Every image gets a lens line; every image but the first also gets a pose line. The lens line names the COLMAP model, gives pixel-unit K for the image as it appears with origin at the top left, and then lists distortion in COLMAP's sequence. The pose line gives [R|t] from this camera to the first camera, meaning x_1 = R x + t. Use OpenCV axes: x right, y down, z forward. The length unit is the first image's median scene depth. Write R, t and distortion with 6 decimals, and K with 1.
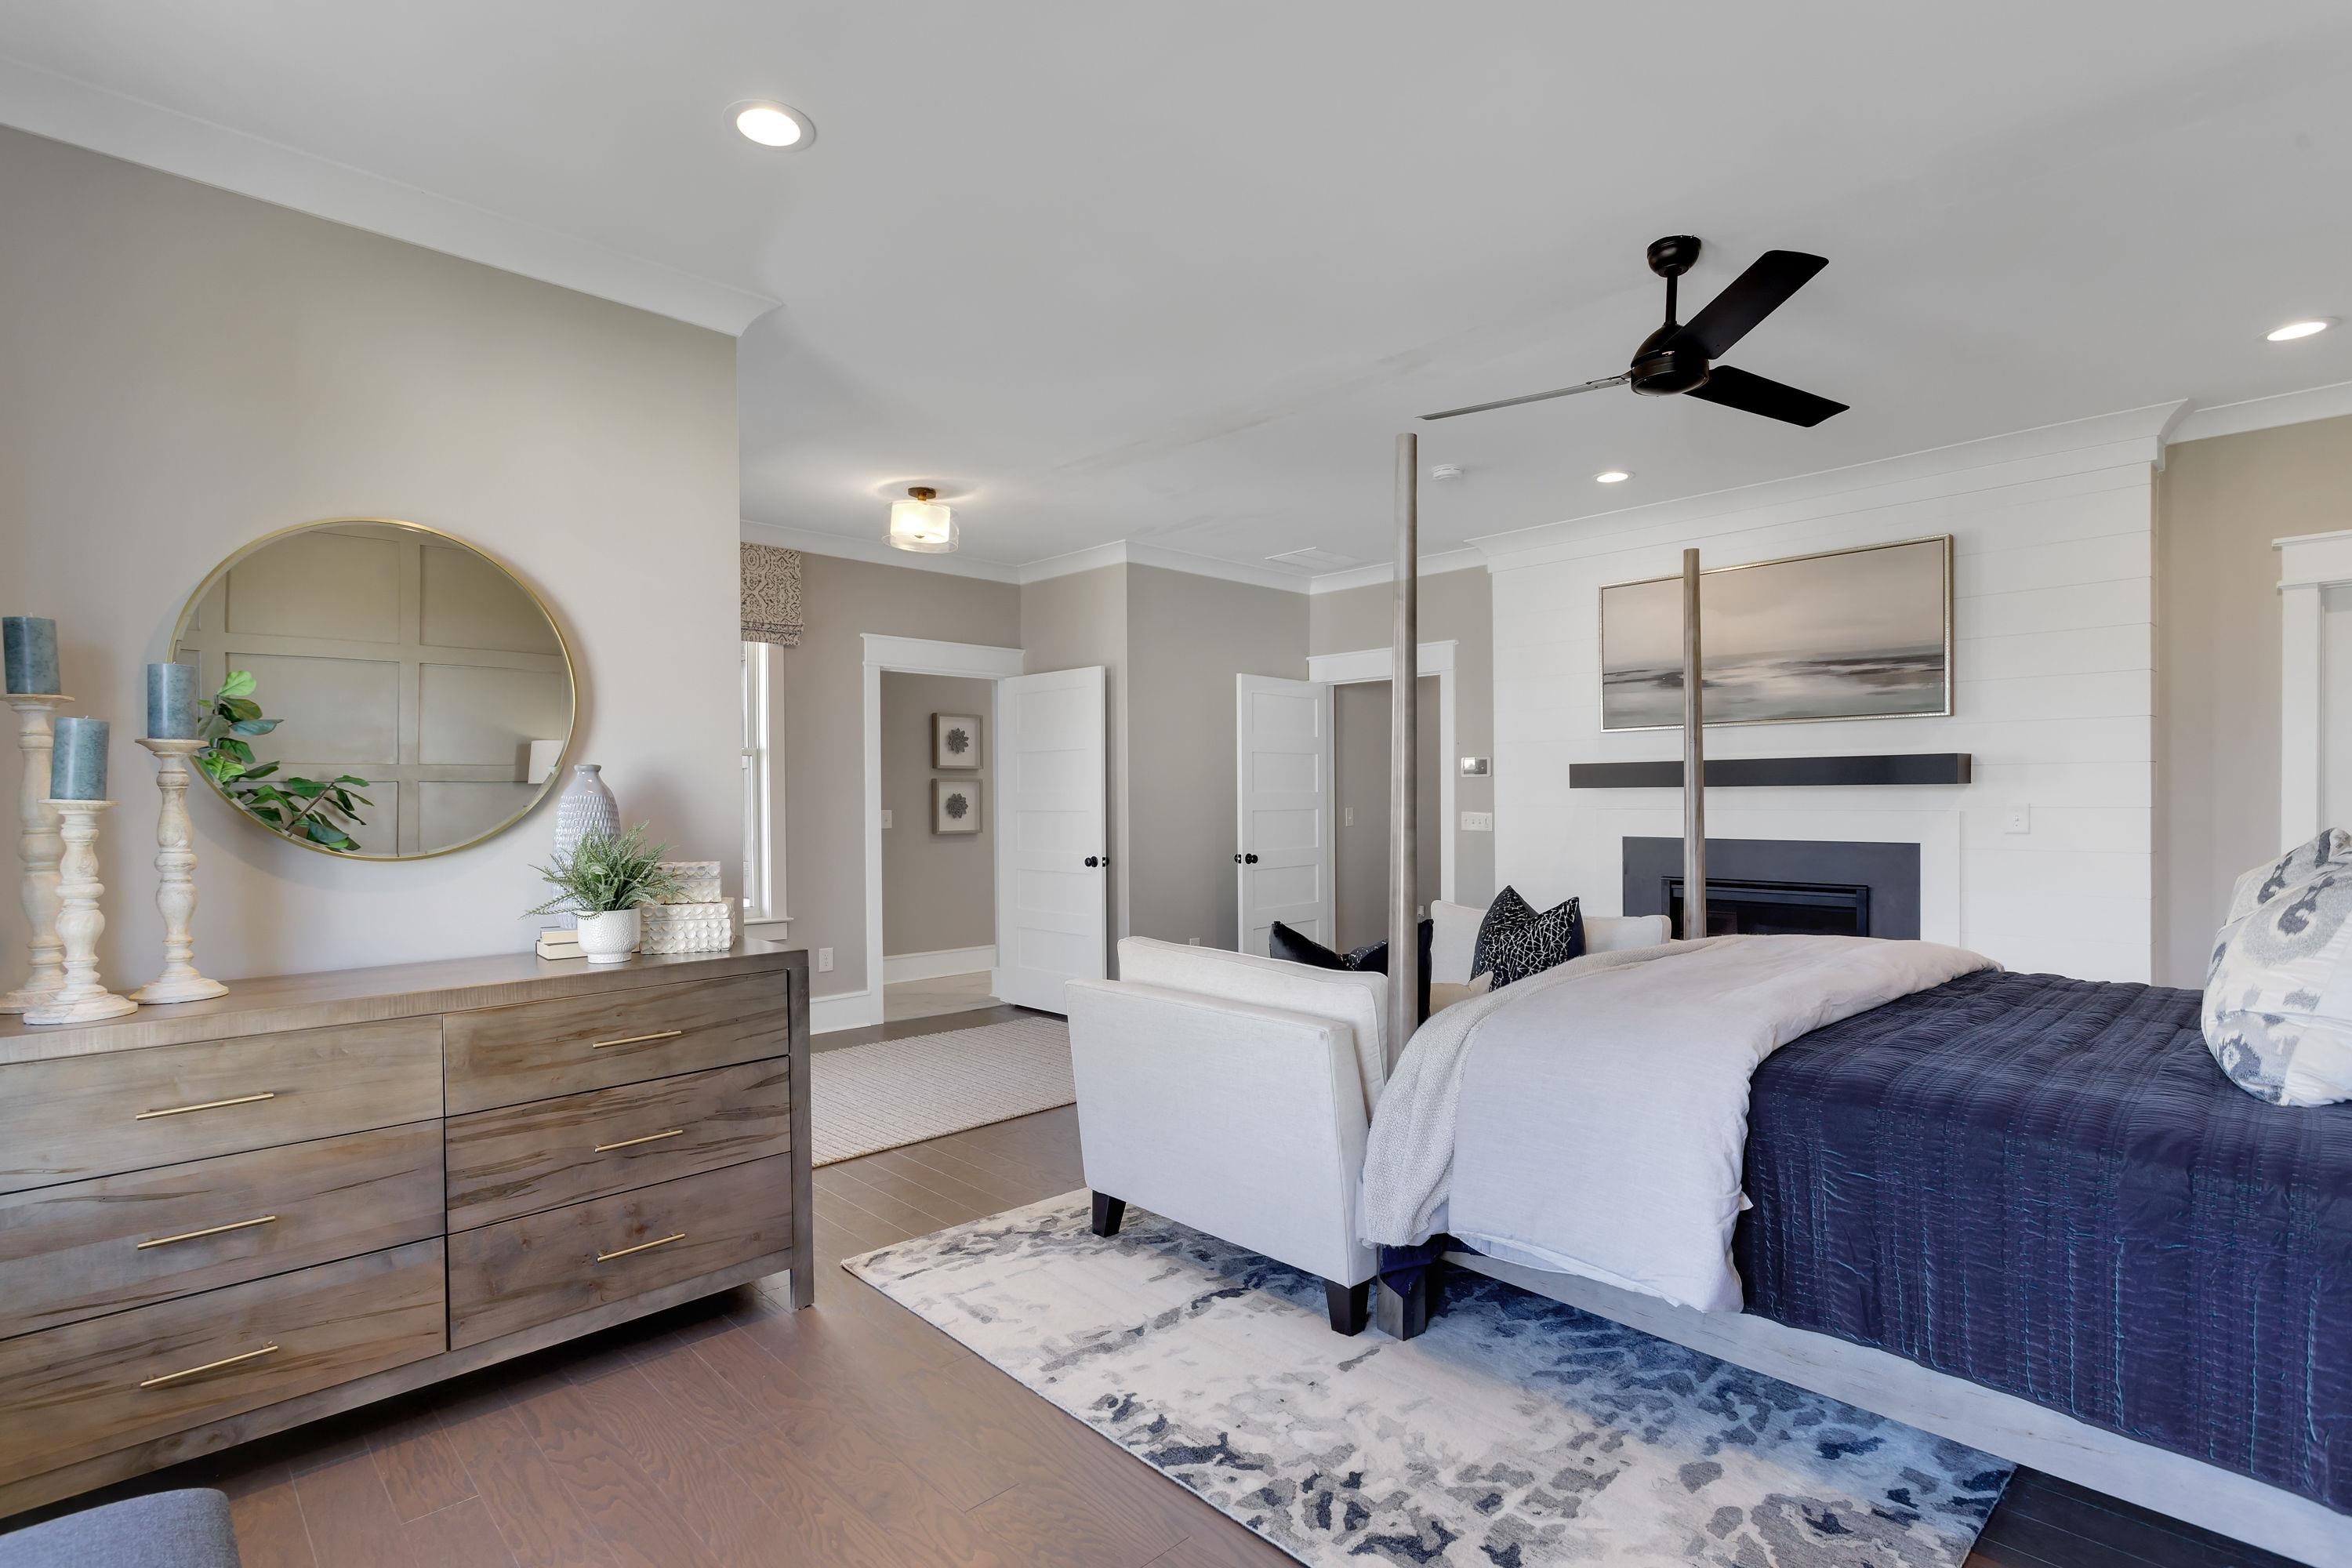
lens RADIAL K [[1114.4, 0, 1176.0], [0, 1114.4, 784.0], [0, 0, 1]] dist [0.000130, 0.000222]
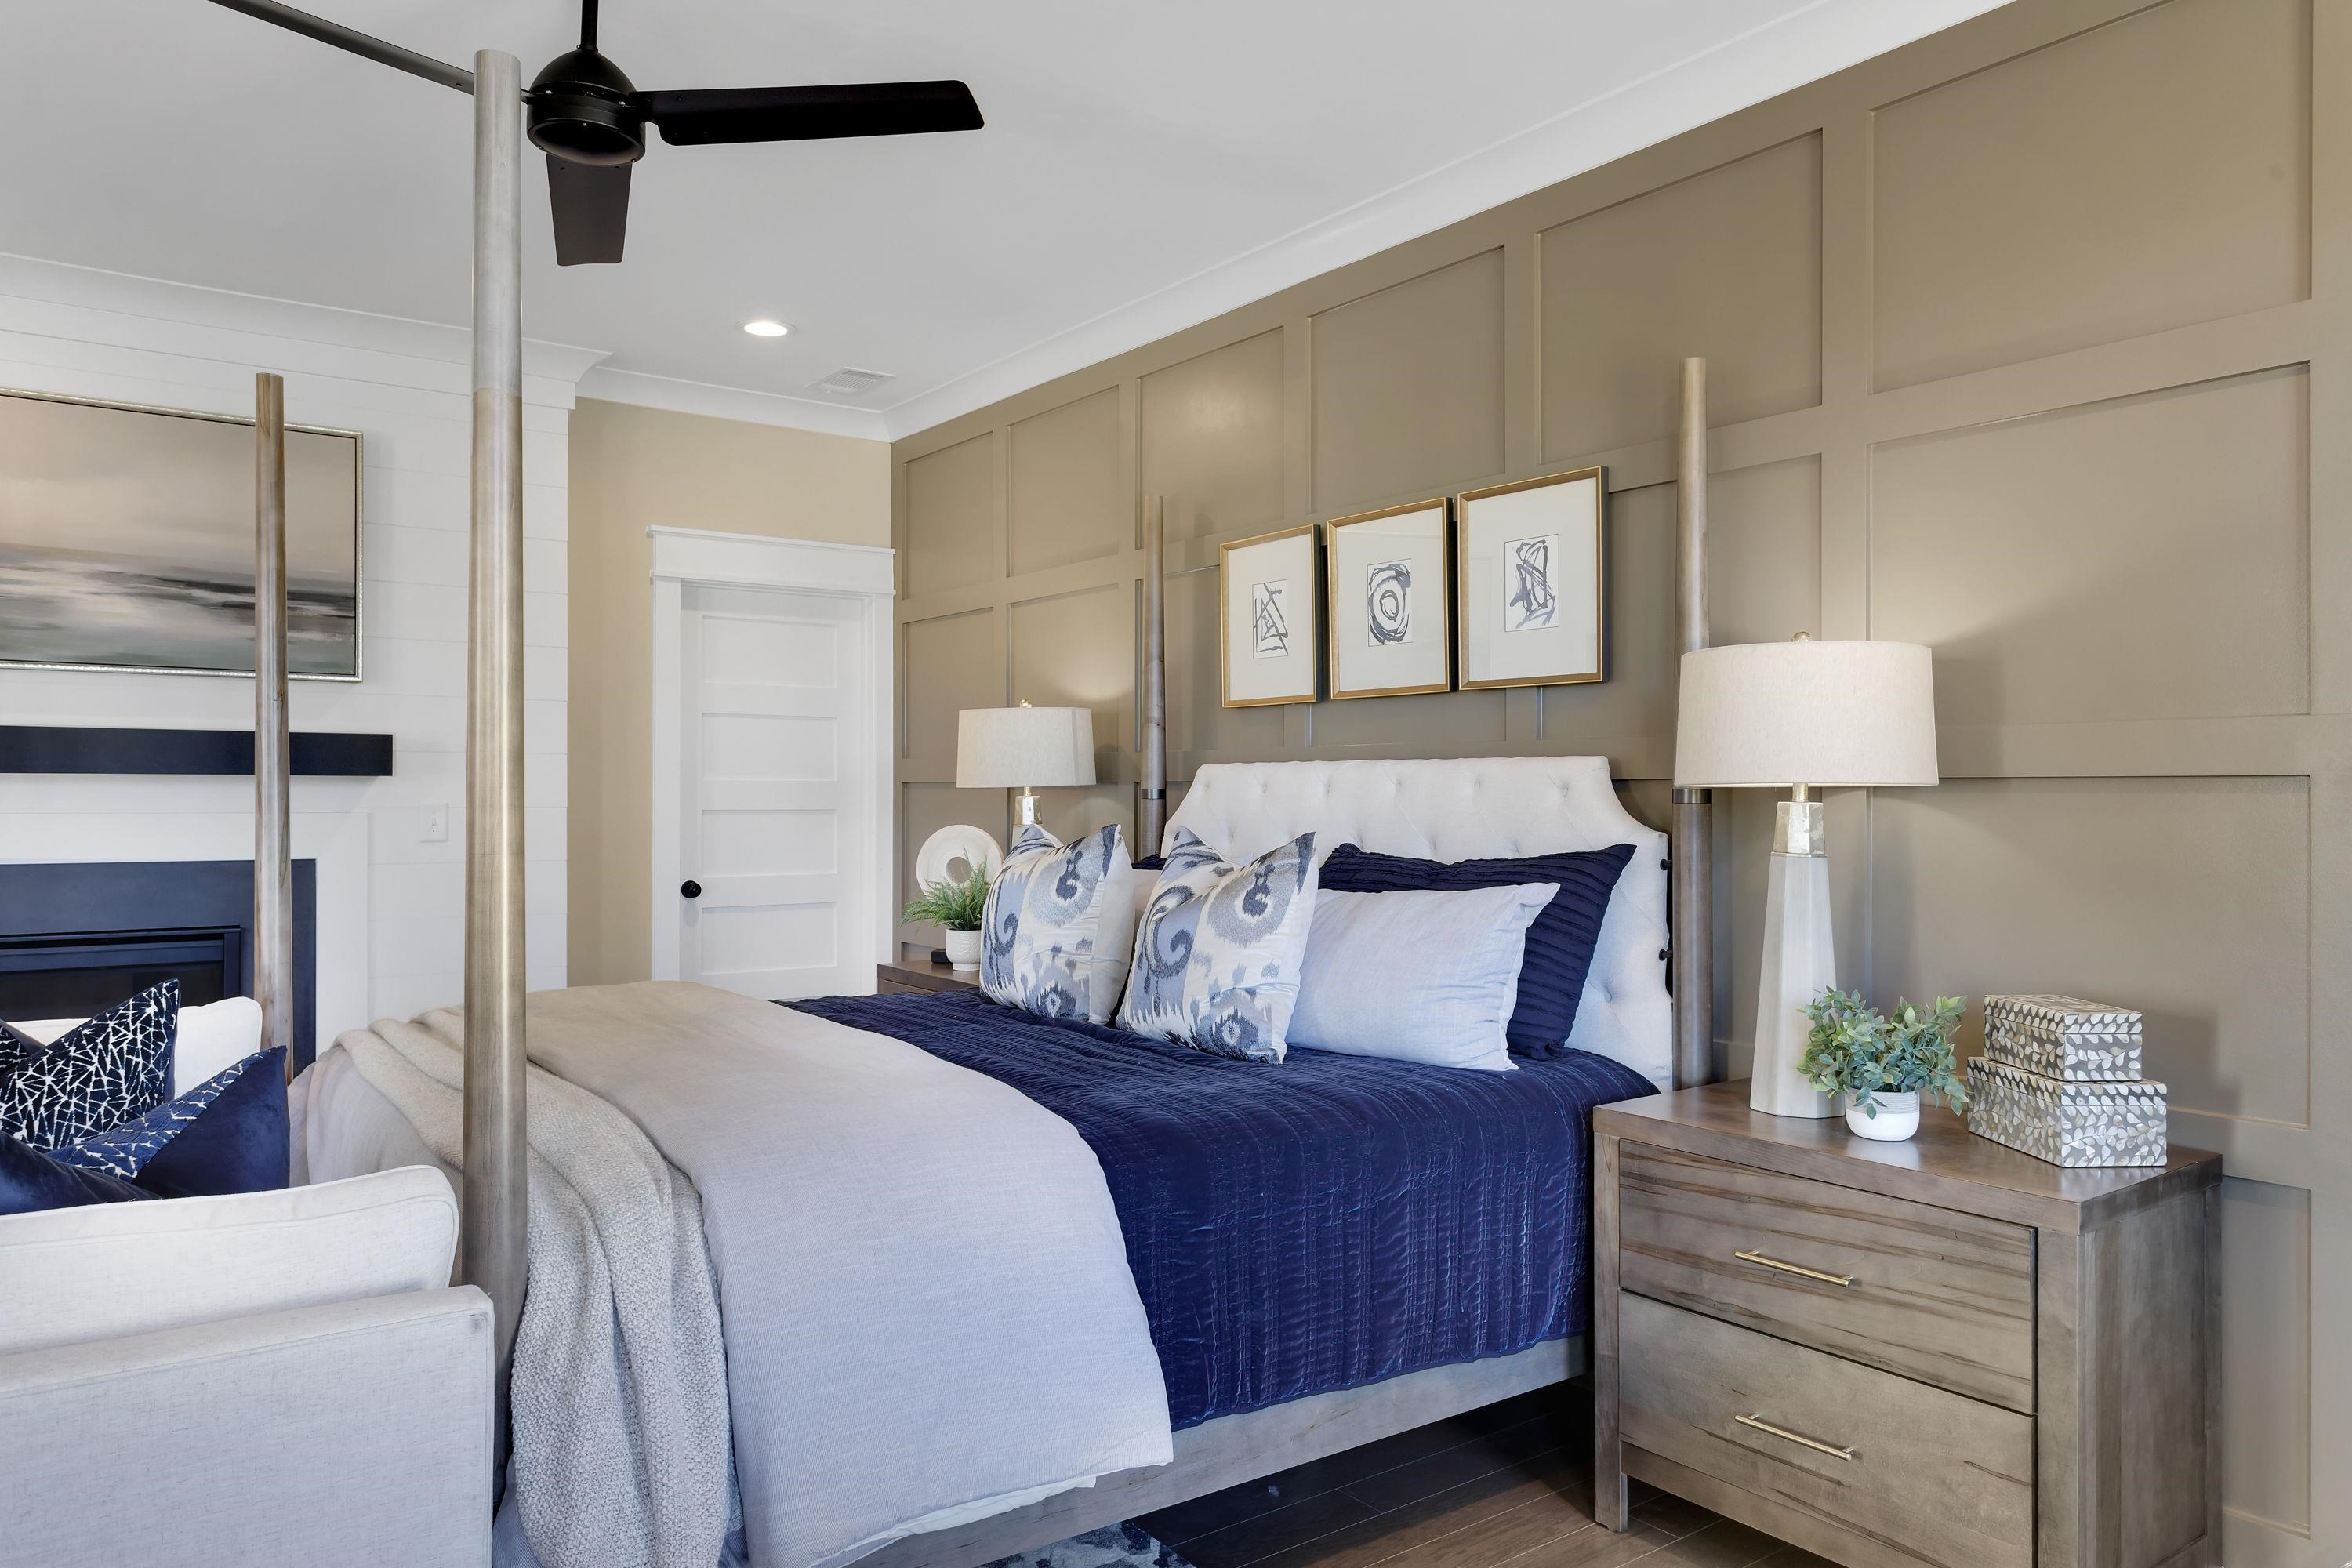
lens RADIAL K [[1513.3, 0, 1176.0], [0, 1513.3, 784.0], [0, 0, 1]] dist [0.006222, 0.001299]
pose [[0.159653, 0.008707, 0.987135, -0.274129], [-0.016343, 0.999847, -0.006176, 0.004802], [-0.987038, -0.015147, 0.159771, 0.411601]]
